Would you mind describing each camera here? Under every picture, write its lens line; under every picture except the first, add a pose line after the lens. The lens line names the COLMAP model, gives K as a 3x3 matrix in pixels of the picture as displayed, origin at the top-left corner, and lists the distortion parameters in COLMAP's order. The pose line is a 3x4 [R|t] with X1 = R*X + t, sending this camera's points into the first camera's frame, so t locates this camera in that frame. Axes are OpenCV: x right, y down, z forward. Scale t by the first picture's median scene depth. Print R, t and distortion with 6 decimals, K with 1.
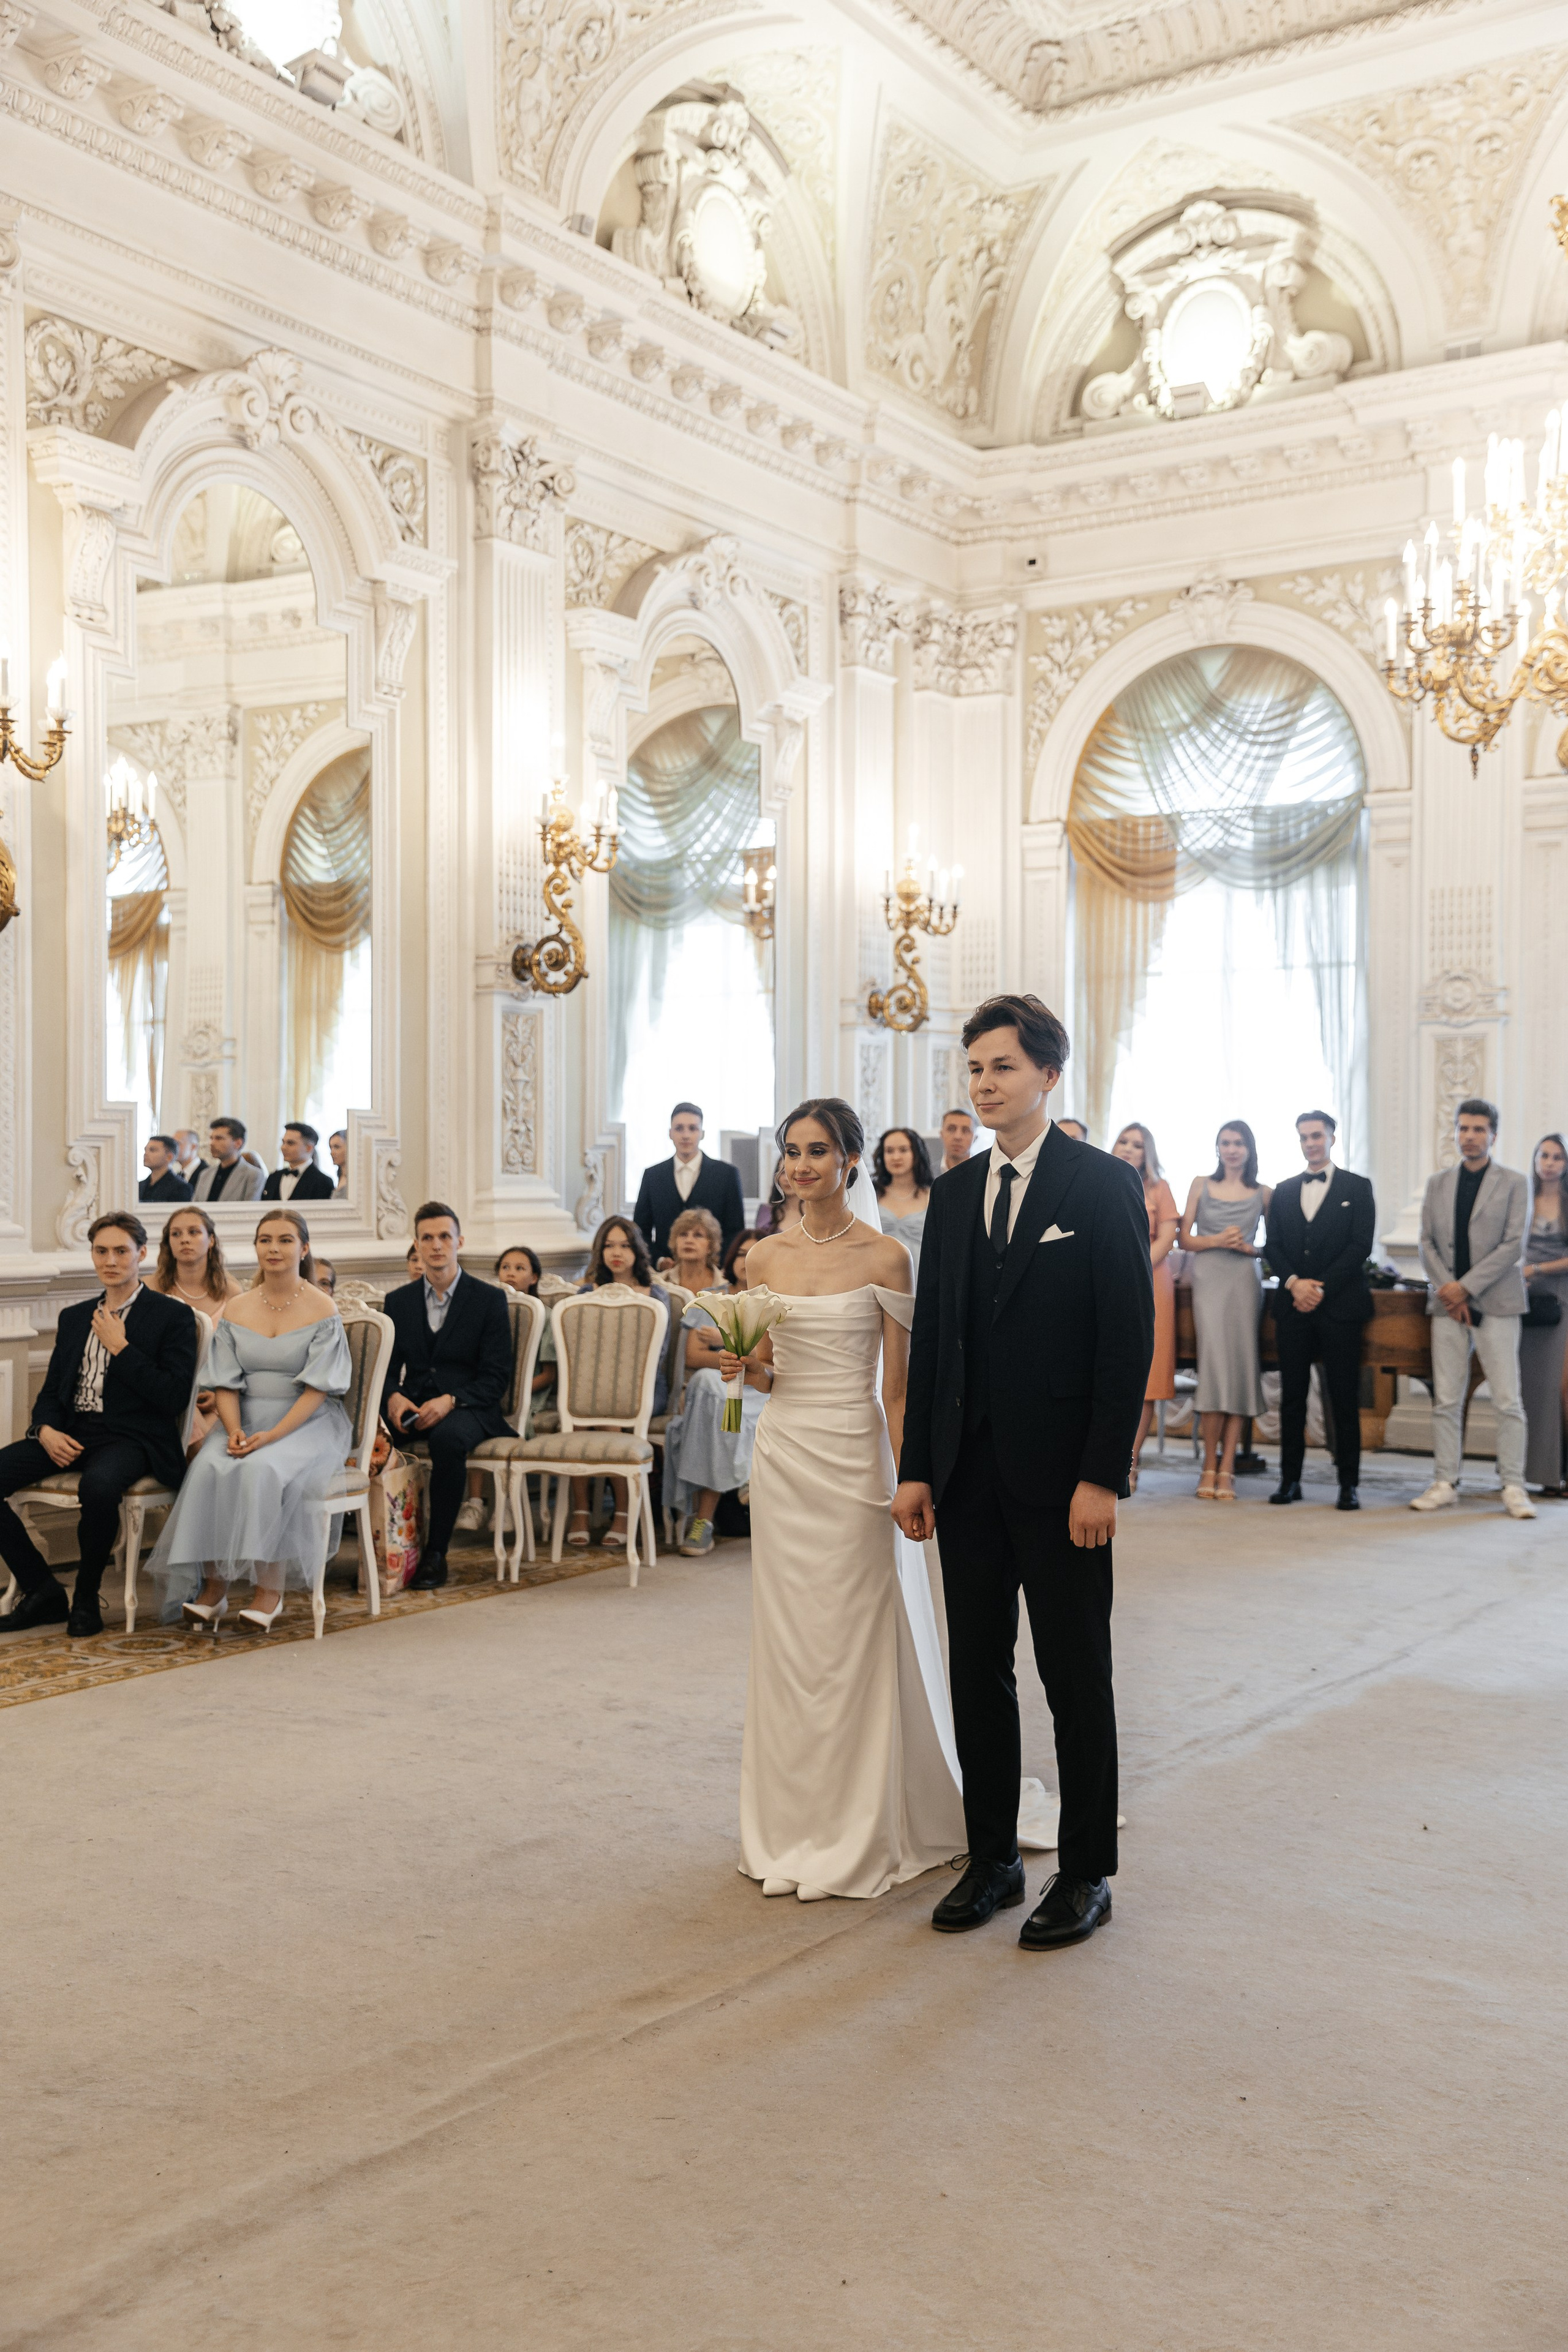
lens RADIAL K [[2408.8, 0, 802.1], [0, 2408.8, 1217.5], [0, 0, 1]] dist [0.090549, 0.000000]
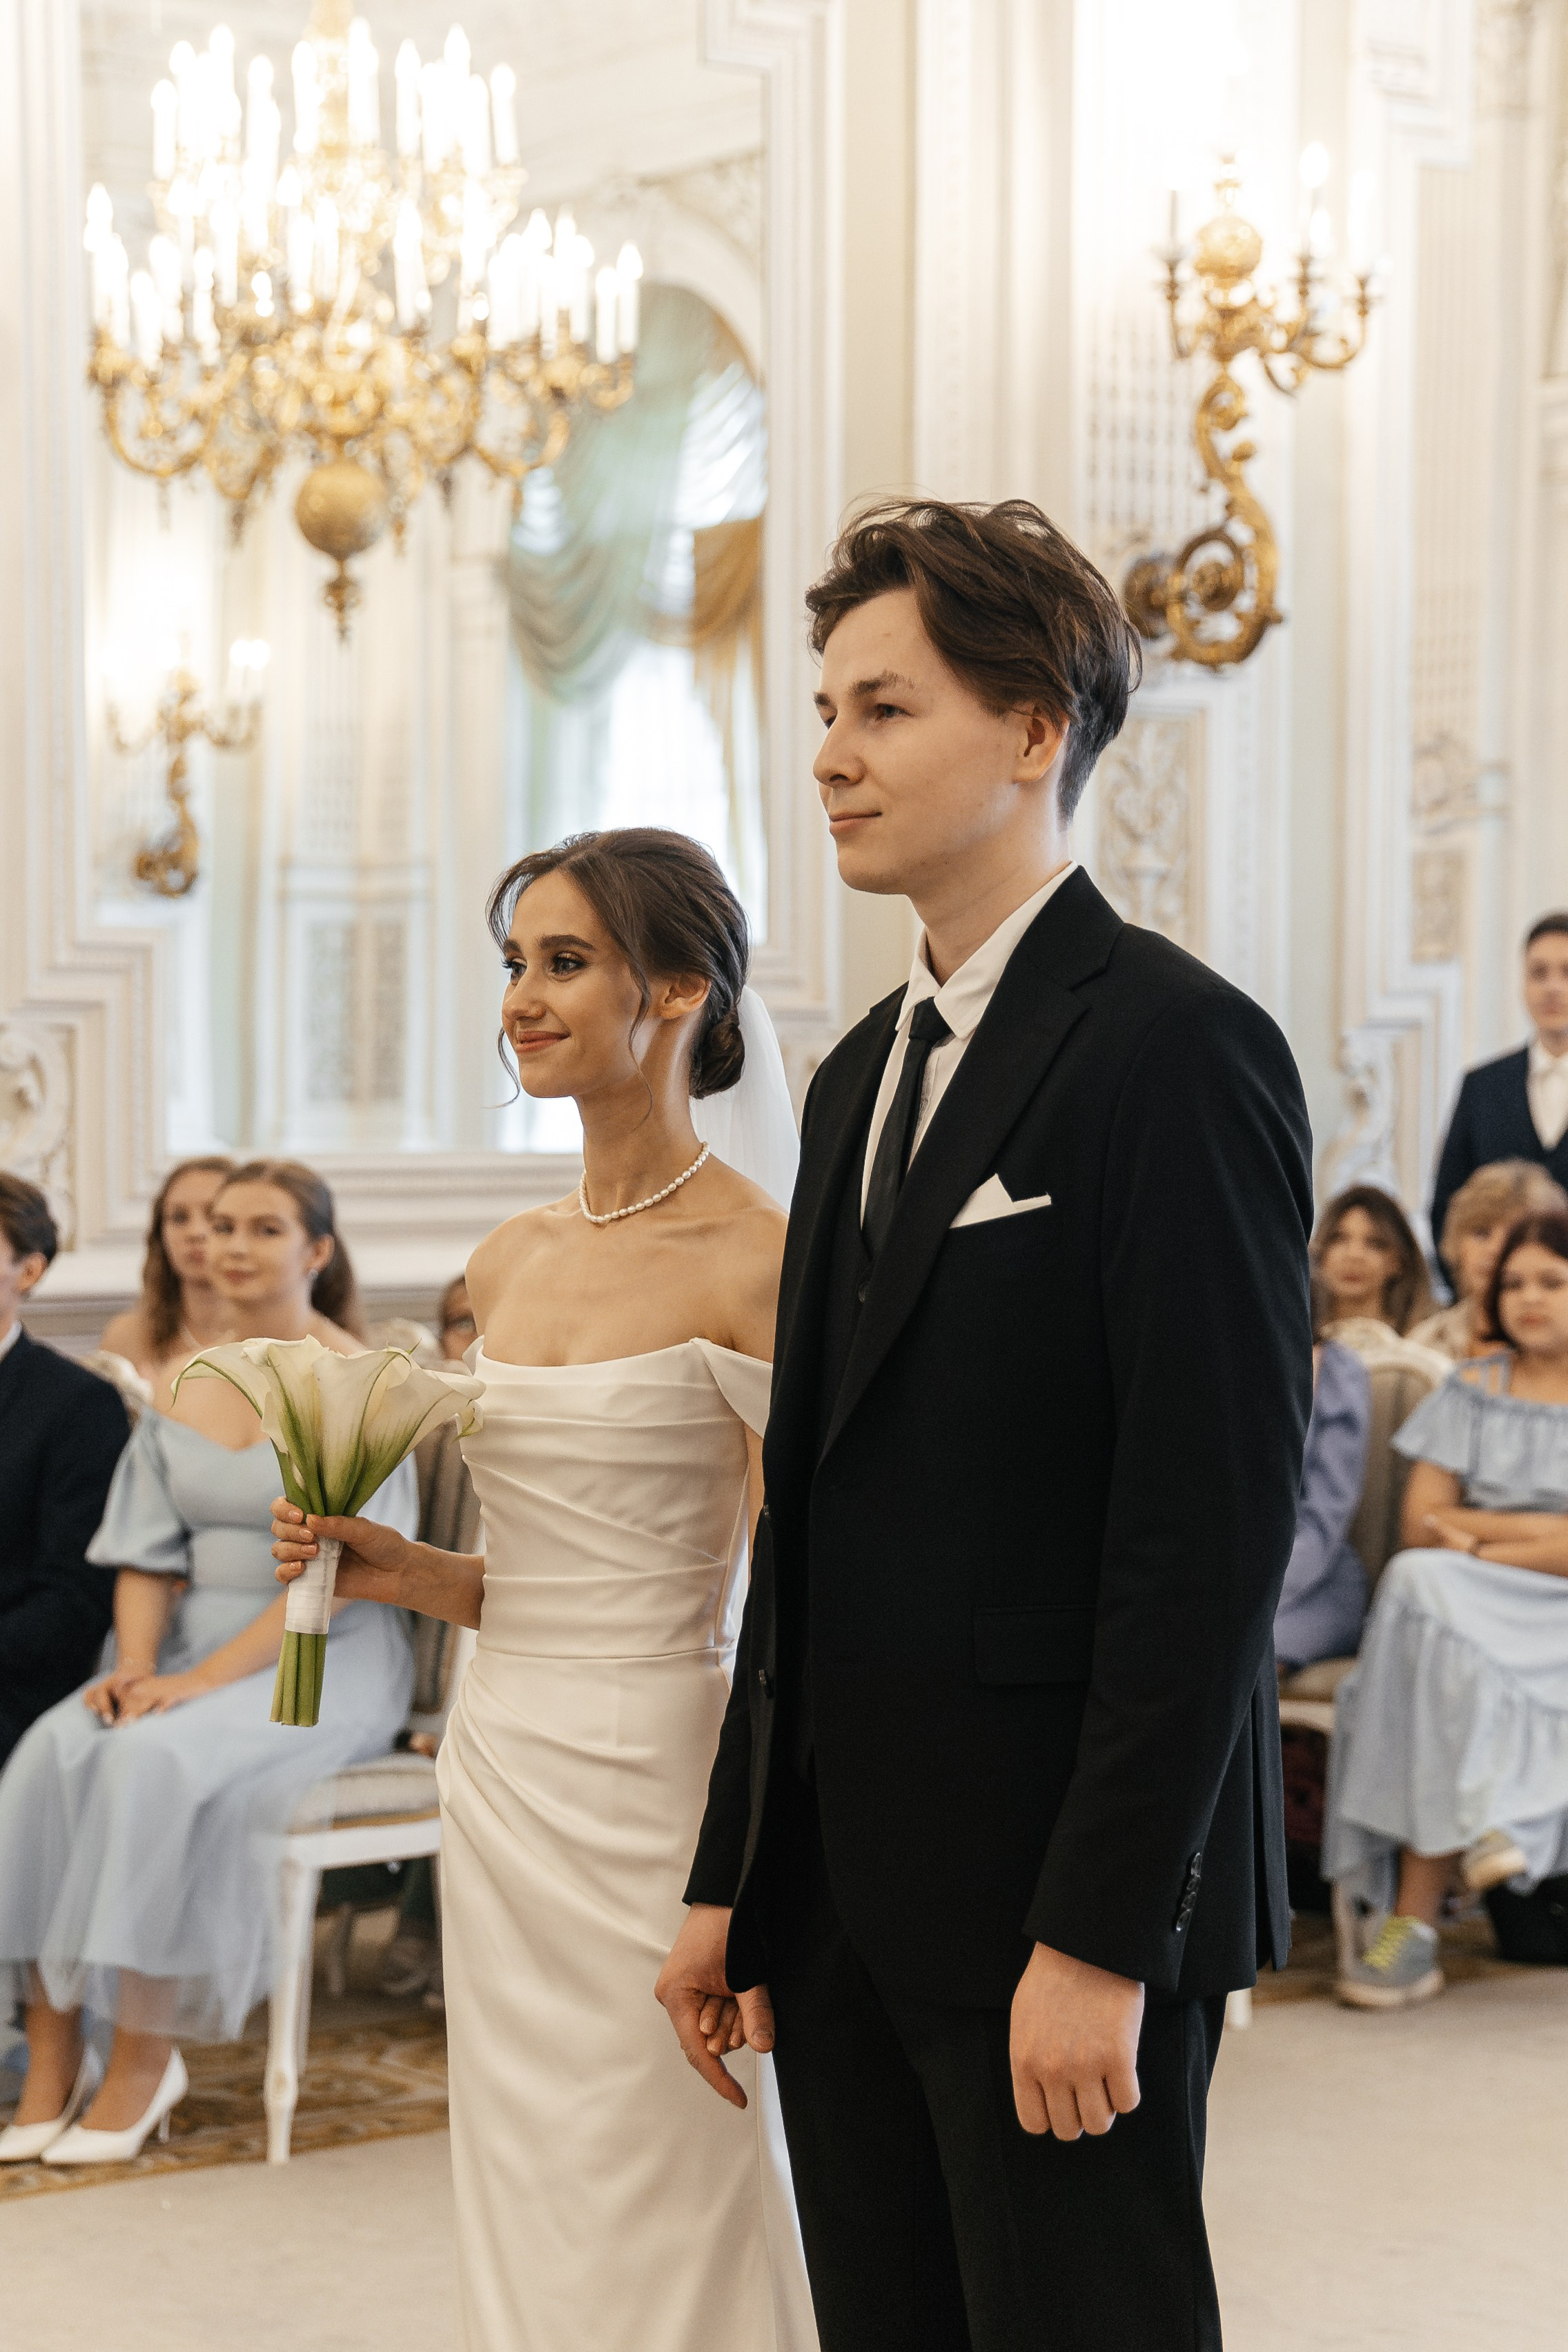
lens RADIAL K [[4917.0, 0, 791.0], [0, 4917.0, 1225.3], [0, 0, 1]] dist [0.422700, 0.000000]
pose [[0.936159, 0.004575, -0.351547, 0.137251], [-0.003579, 0.999988, 0.003481, 0.003923], [0.351559, -0.002000, 0.936164, 0.146151]]
